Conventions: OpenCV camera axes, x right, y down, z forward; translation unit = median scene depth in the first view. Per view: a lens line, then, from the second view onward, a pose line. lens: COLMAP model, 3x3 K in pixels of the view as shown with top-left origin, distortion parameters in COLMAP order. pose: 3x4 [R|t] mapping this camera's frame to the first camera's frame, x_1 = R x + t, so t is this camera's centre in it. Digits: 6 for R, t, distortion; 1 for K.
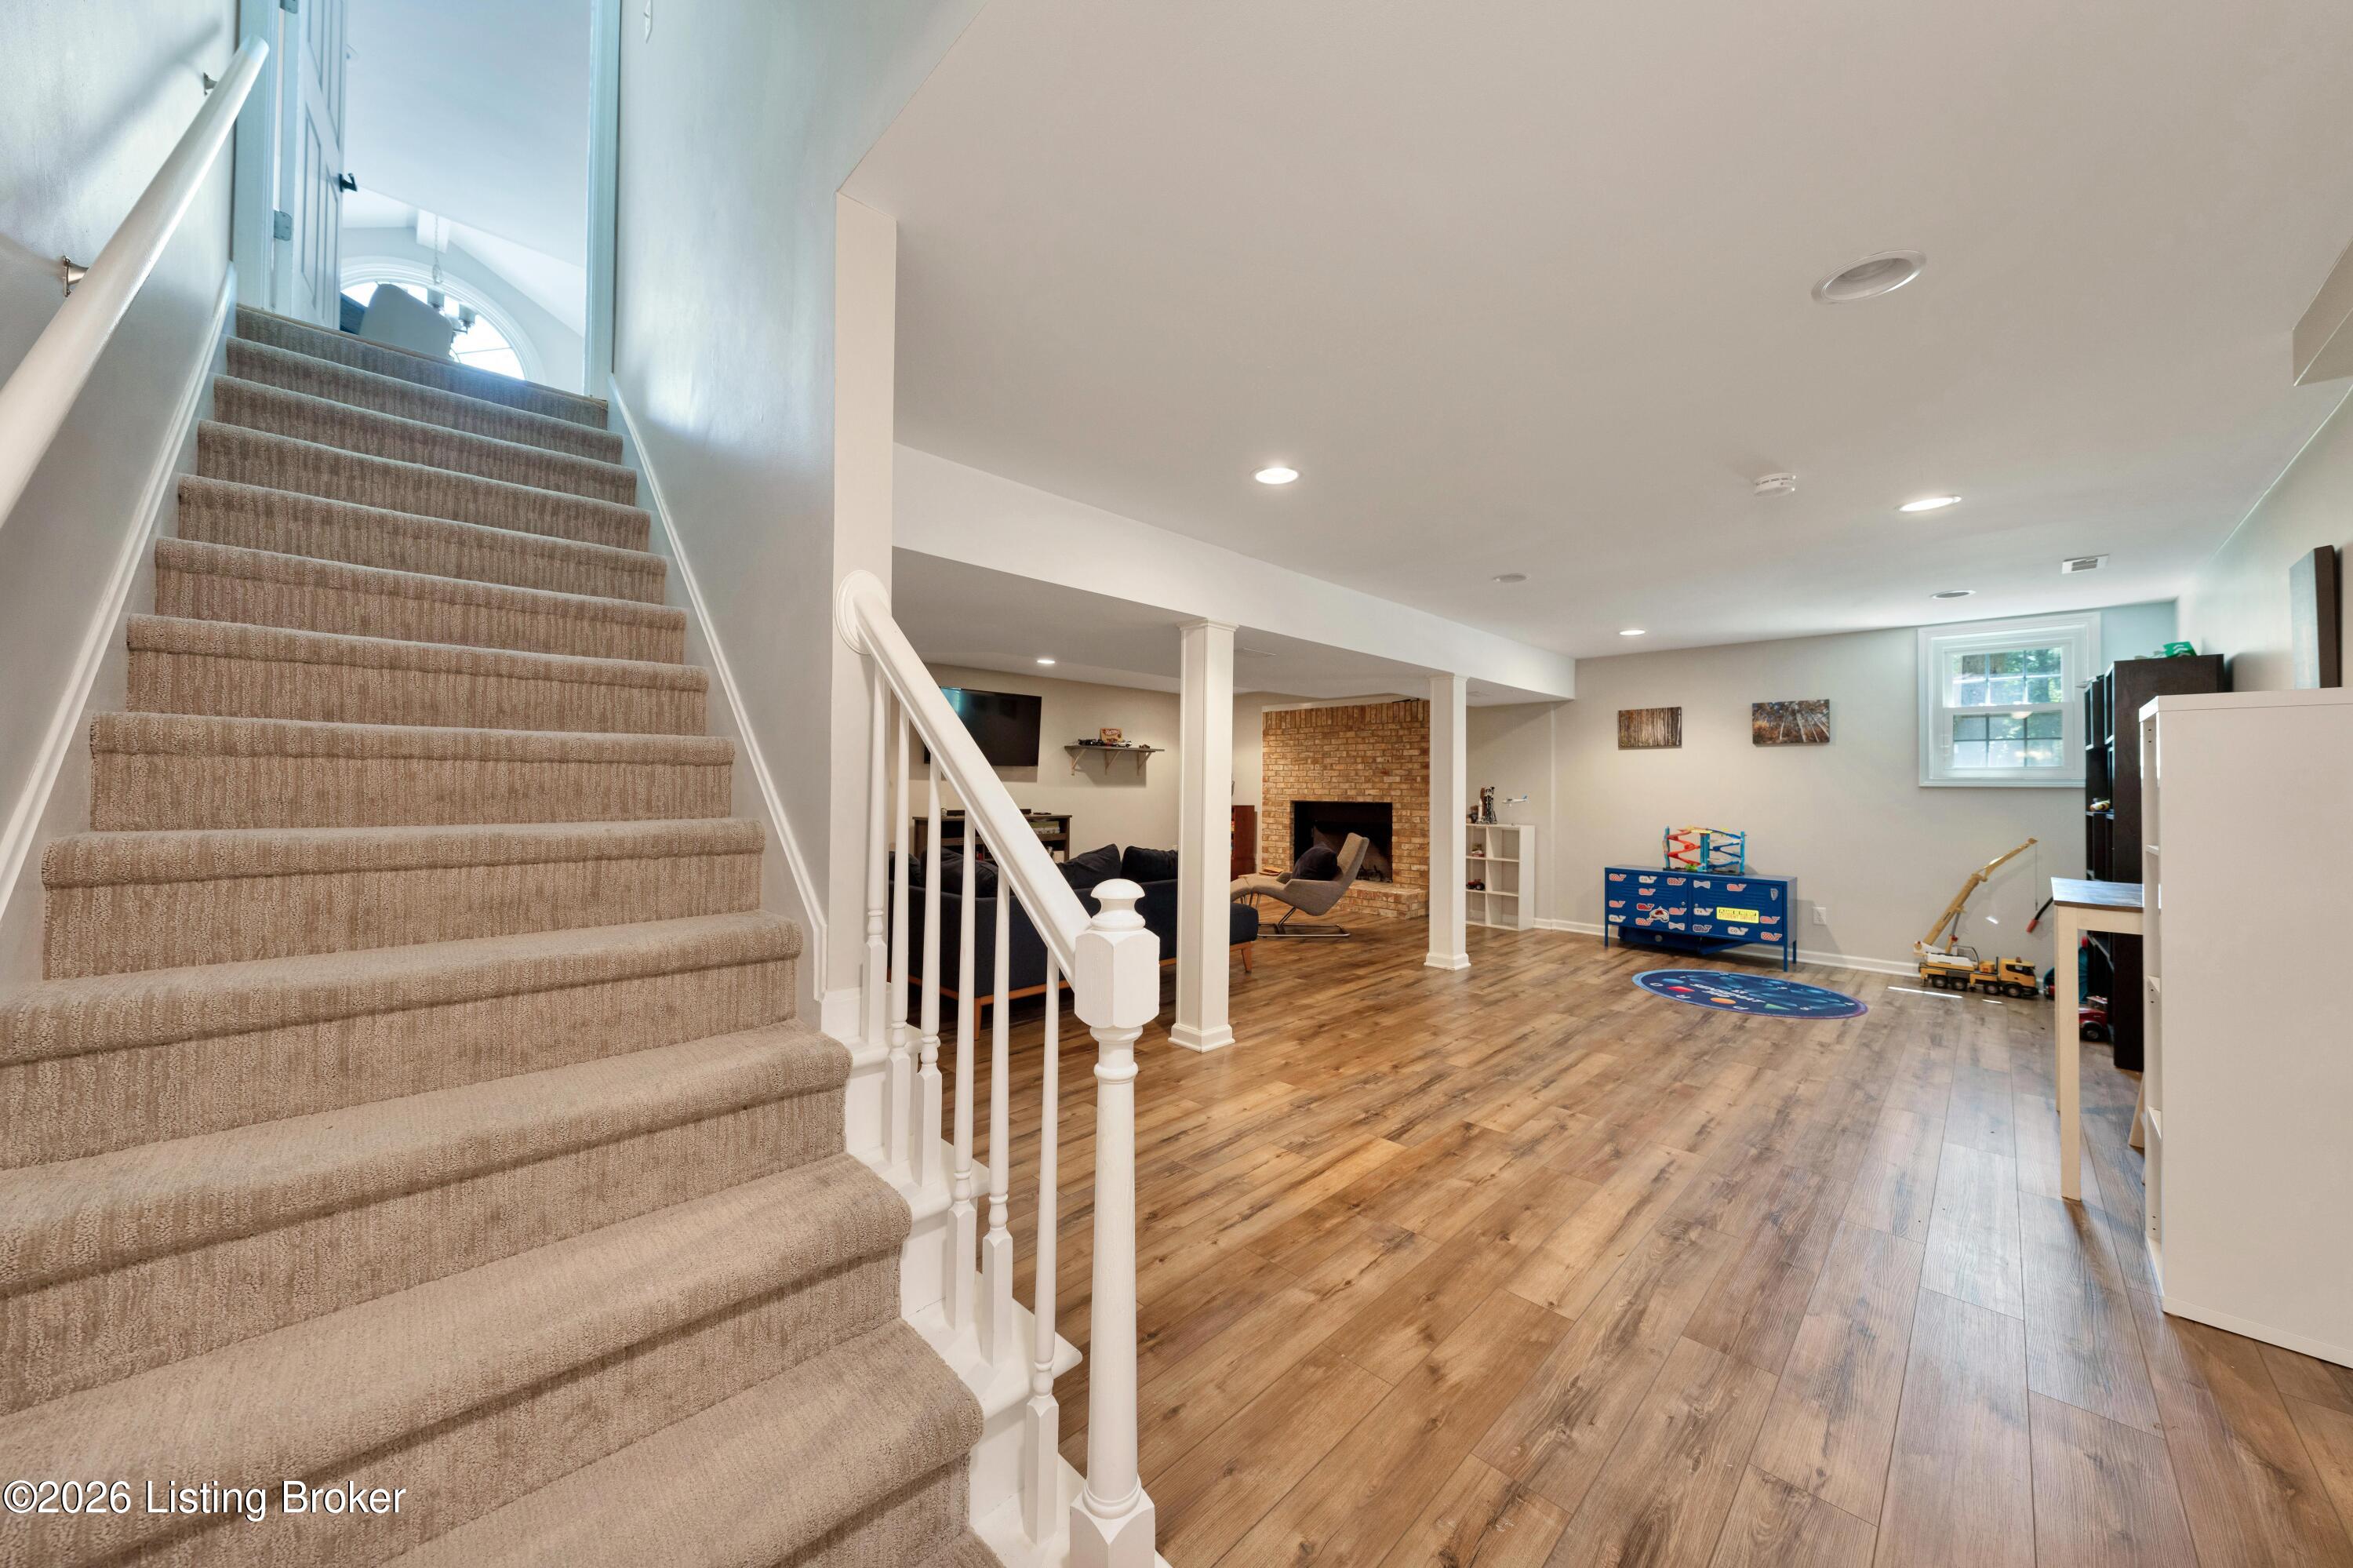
lens RADIAL K [[844.8, 0, 1191.2], [0, 844.8, 765.7], [0, 0, 1]] dist [0.000542, 0.000077]
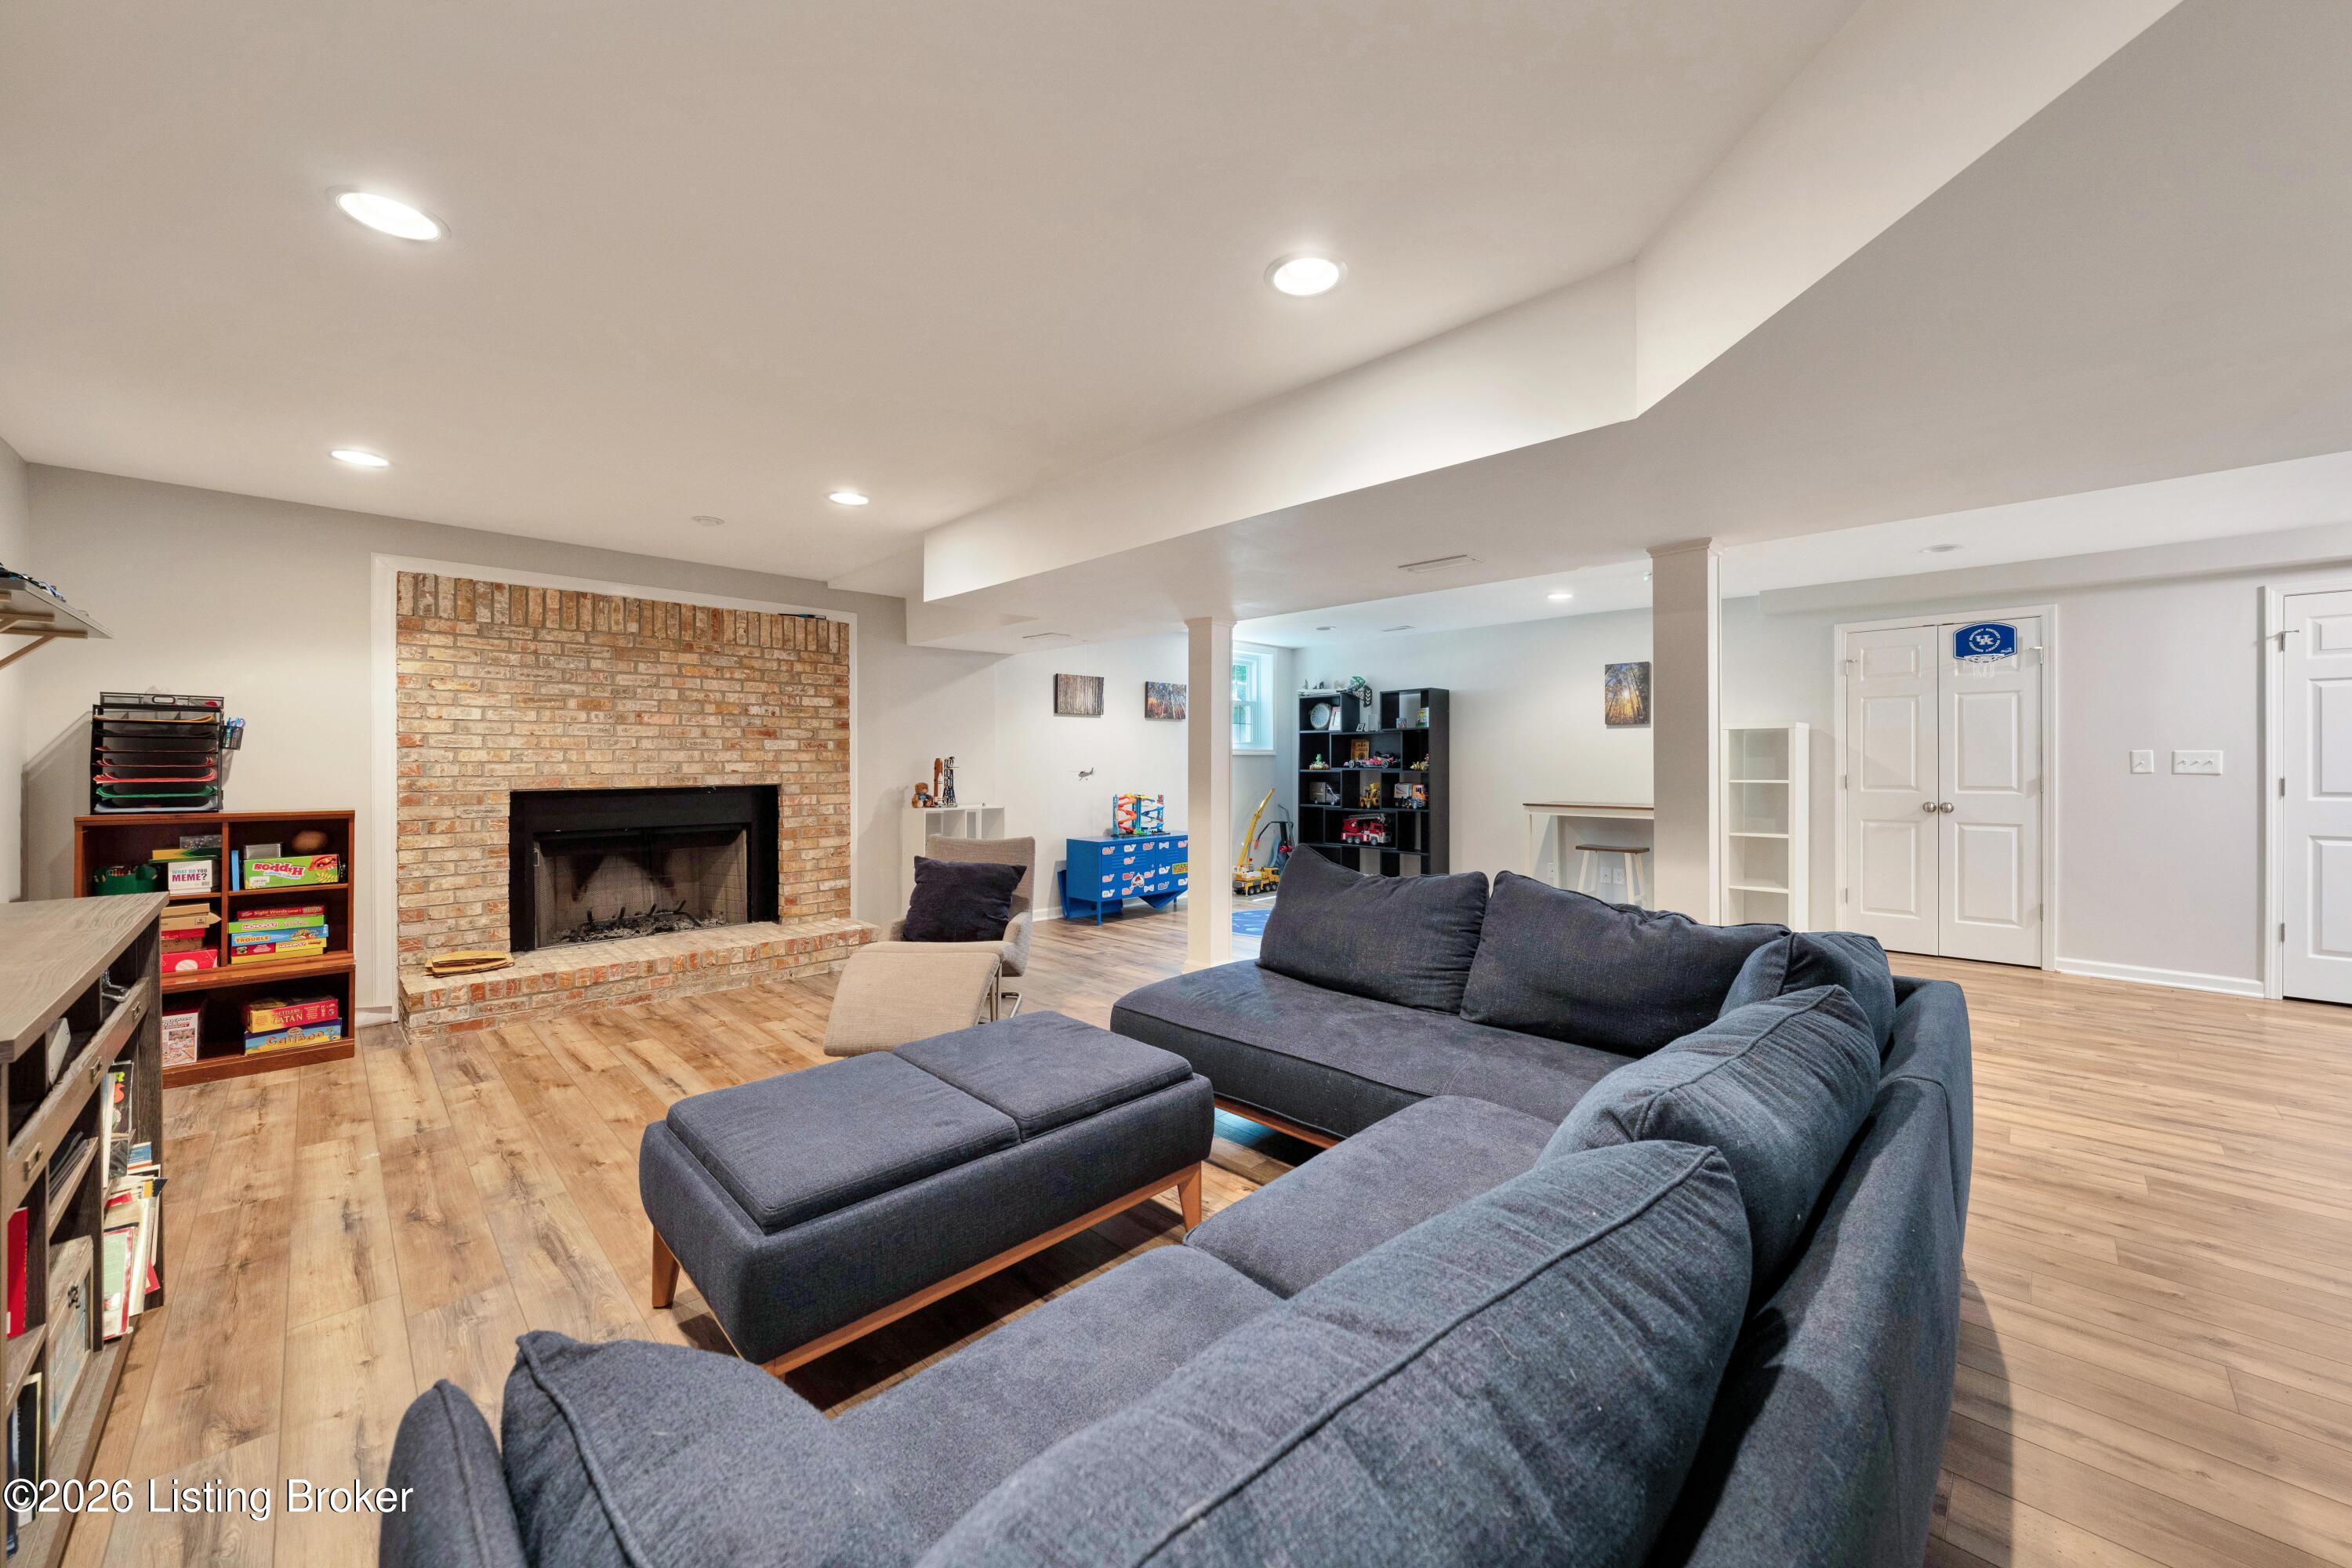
lens RADIAL K [[844.5, 0, 1190.7], [0, 844.5, 765.7], [0, 0, 1]] dist [0.000542, 0.000077]
pose [[0.002023, -0.011968, 0.999926, -0.551413], [-0.019801, 0.999732, 0.012006, 0.028099], [-0.999802, -0.019824, 0.001786, 1.112633]]
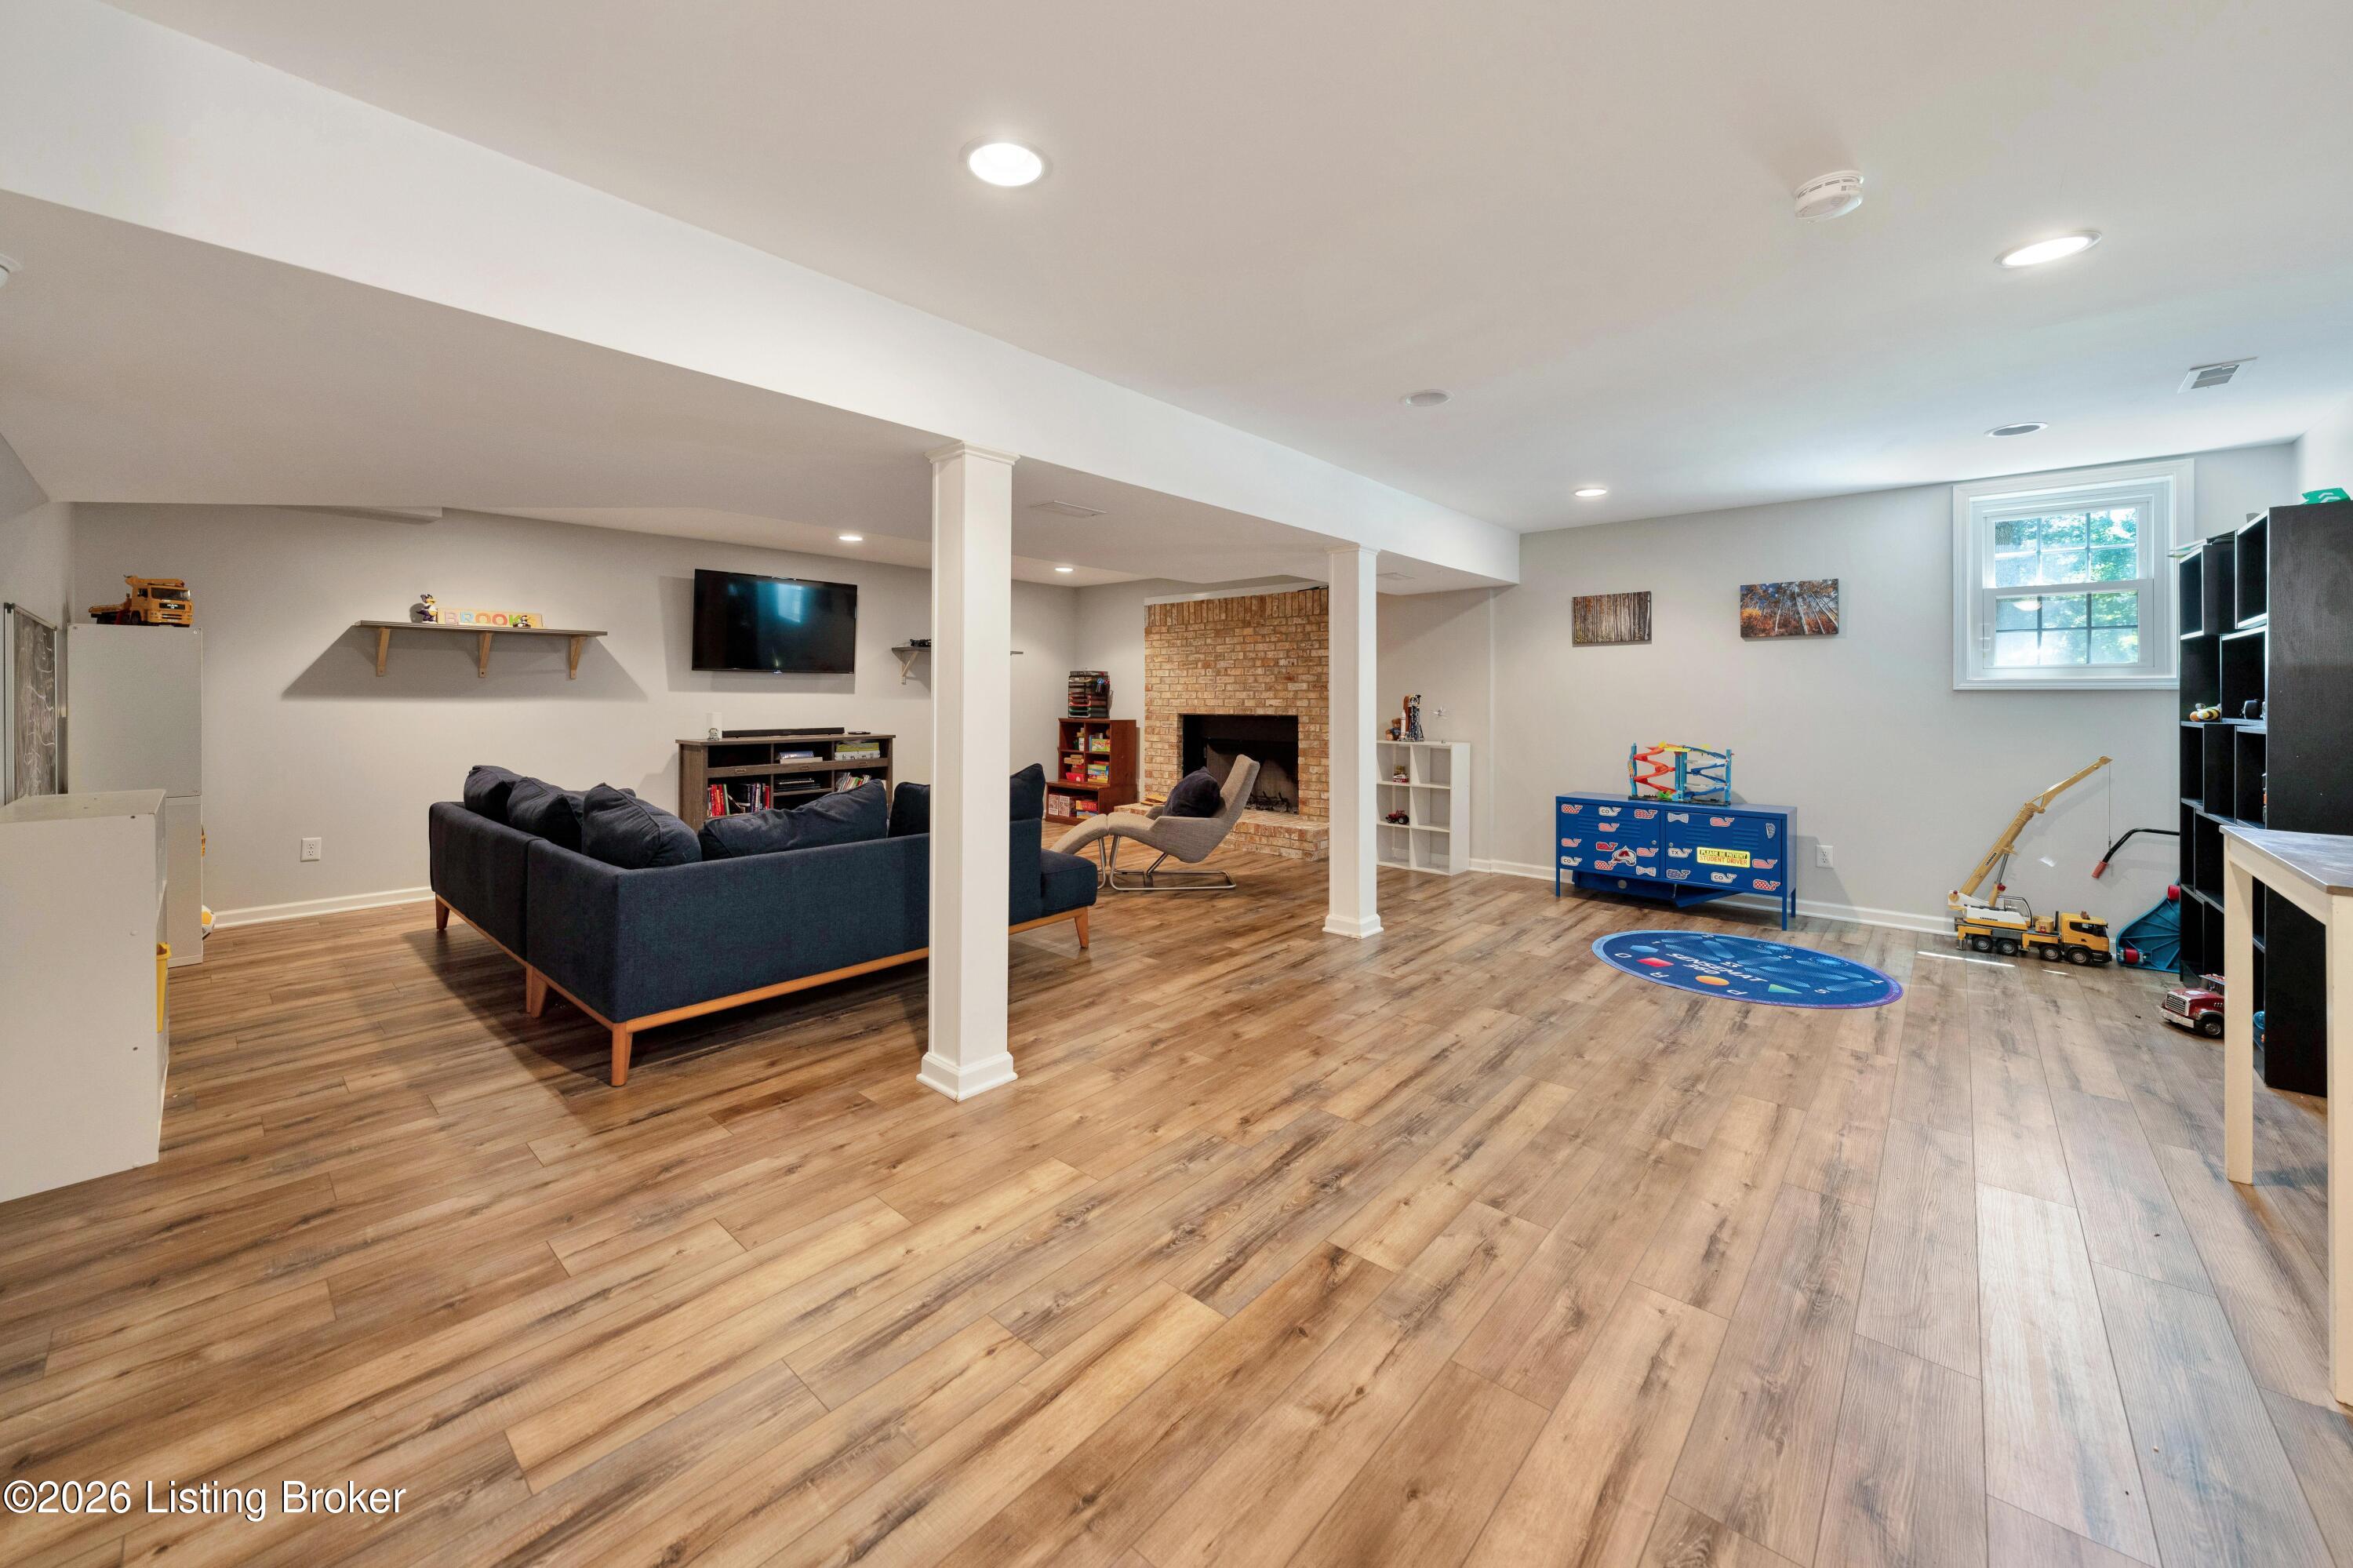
lens RADIAL K [[913.2, 0, 1160.5], [0, 913.2, 690.1], [0, 0, 1]] dist [-0.000067, -0.000152]
pose [[0.998870, -0.007819, 0.046869, 0.103117], [0.007014, 0.999825, 0.017324, 0.005474], [-0.046997, -0.016975, 0.998751, 0.212022]]
